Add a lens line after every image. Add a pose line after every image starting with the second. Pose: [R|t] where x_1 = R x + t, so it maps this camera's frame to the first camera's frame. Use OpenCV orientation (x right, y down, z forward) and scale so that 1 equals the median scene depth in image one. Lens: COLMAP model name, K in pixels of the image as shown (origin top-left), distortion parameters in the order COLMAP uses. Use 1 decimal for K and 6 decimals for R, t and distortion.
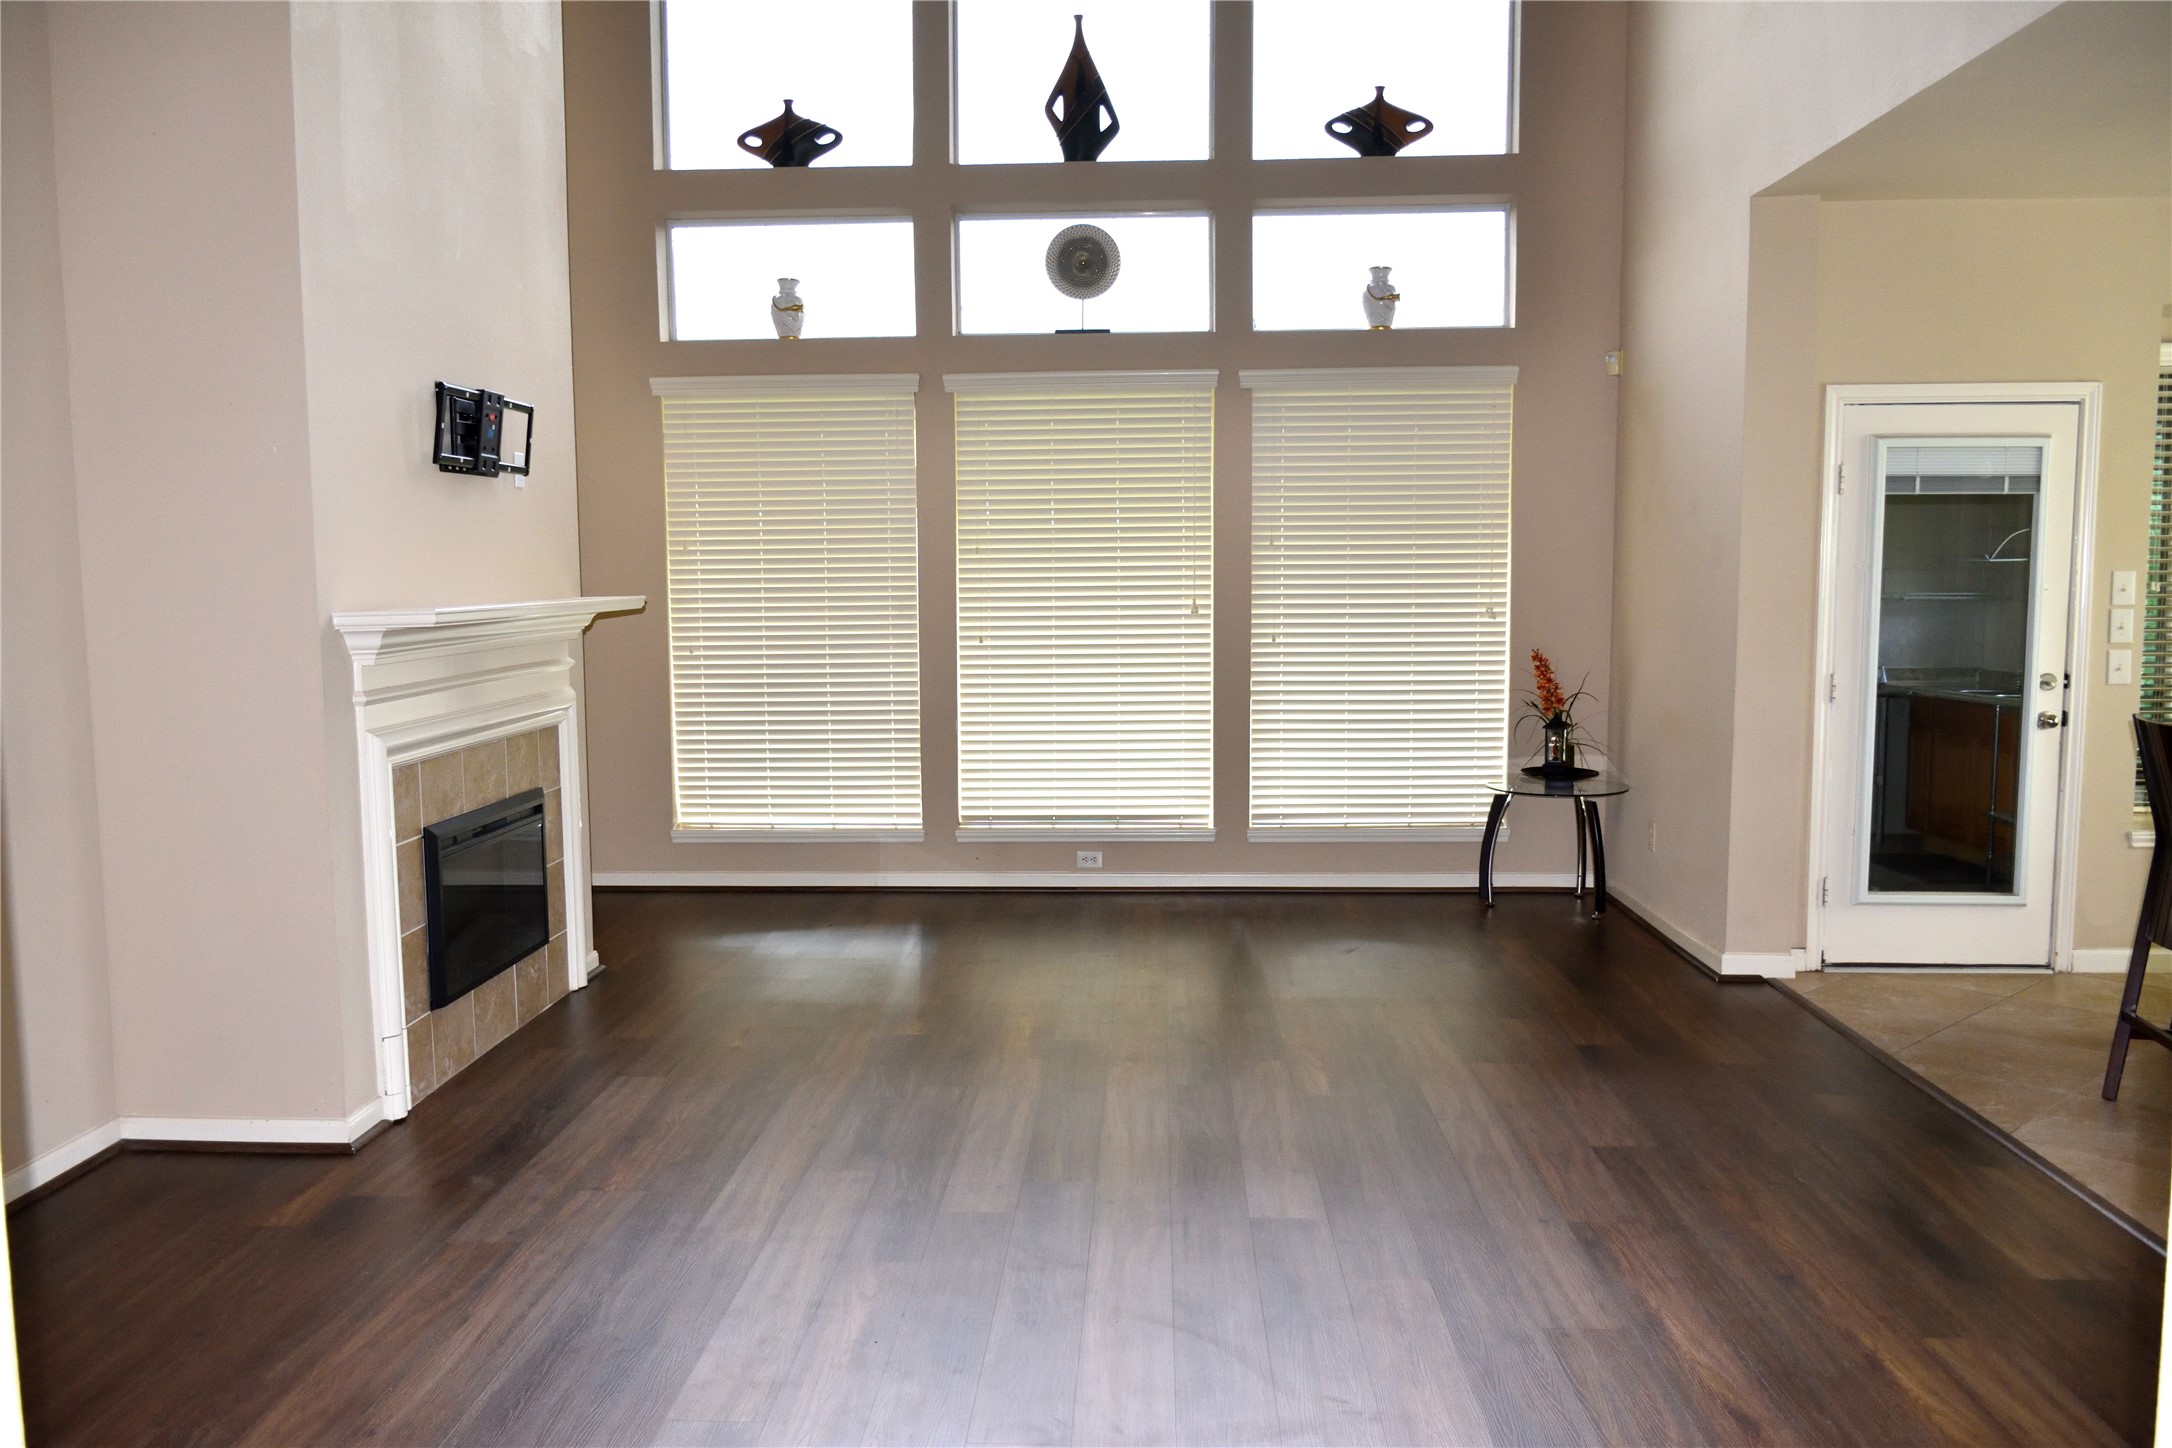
lens RADIAL K [[1693.8, 0, 1066.5], [0, 1693.8, 714.1], [0, 0, 1]] dist [-0.006229, 0.020087]
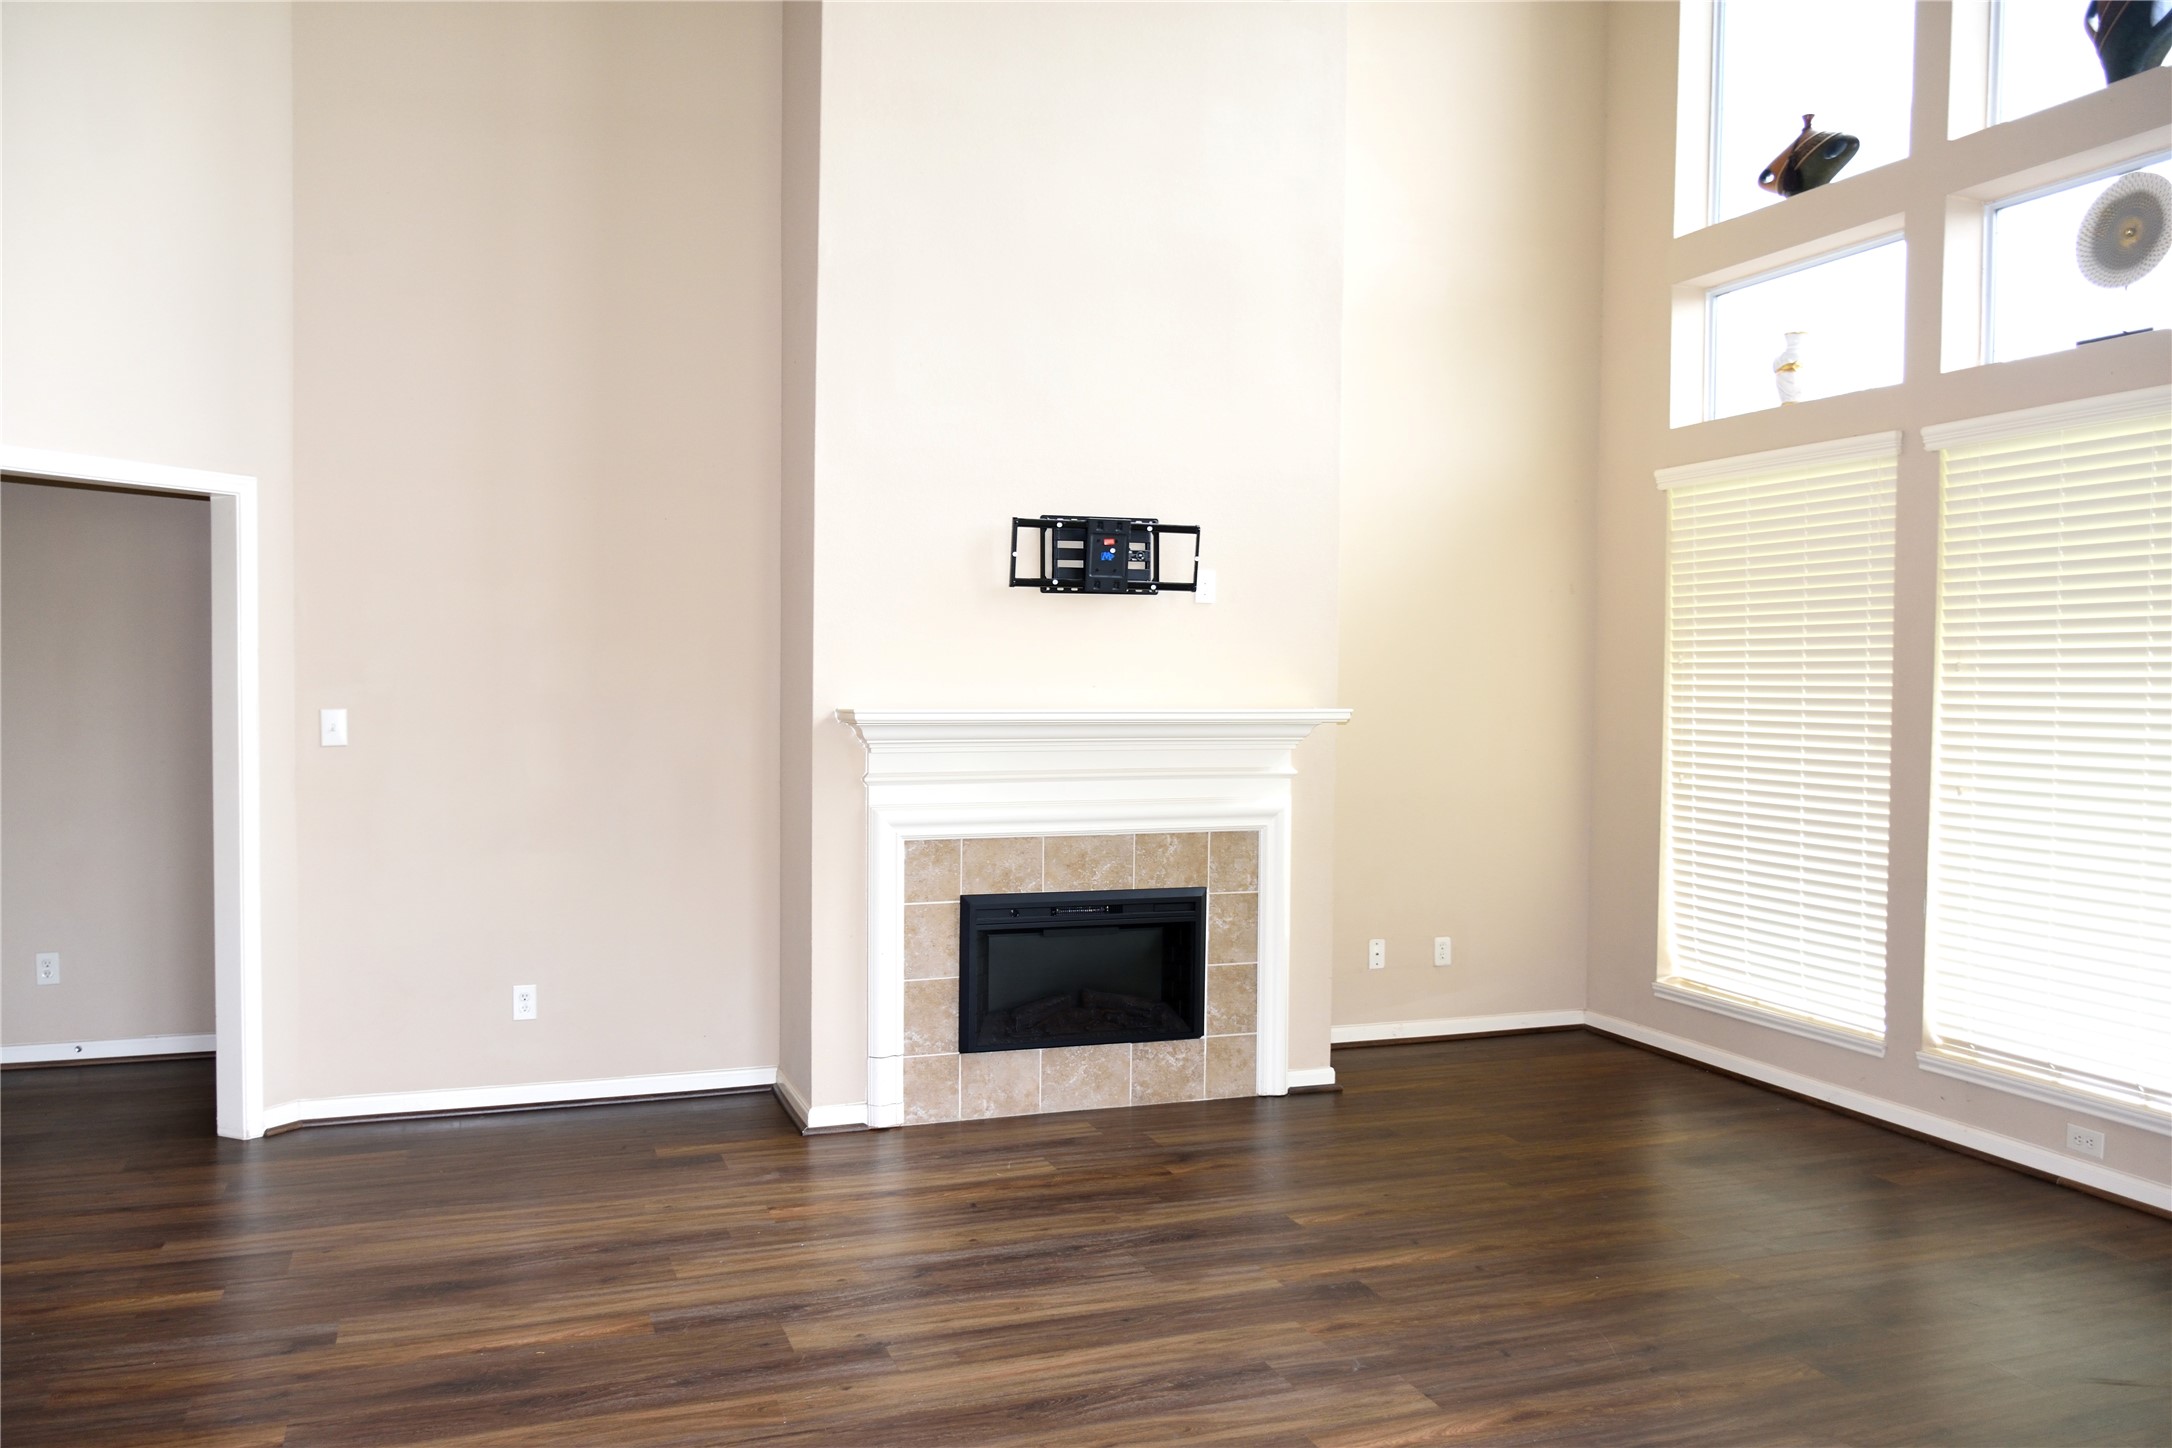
lens RADIAL K [[1693.8, 0, 1092.7], [0, 1693.8, 725.4], [0, 0, 1]] dist [-0.006229, 0.020087]
pose [[0.385770, 0.039409, -0.921753, 0.469786], [-0.092901, 0.995669, 0.003689, -0.040456], [0.917906, 0.084208, 0.387760, 0.392795]]
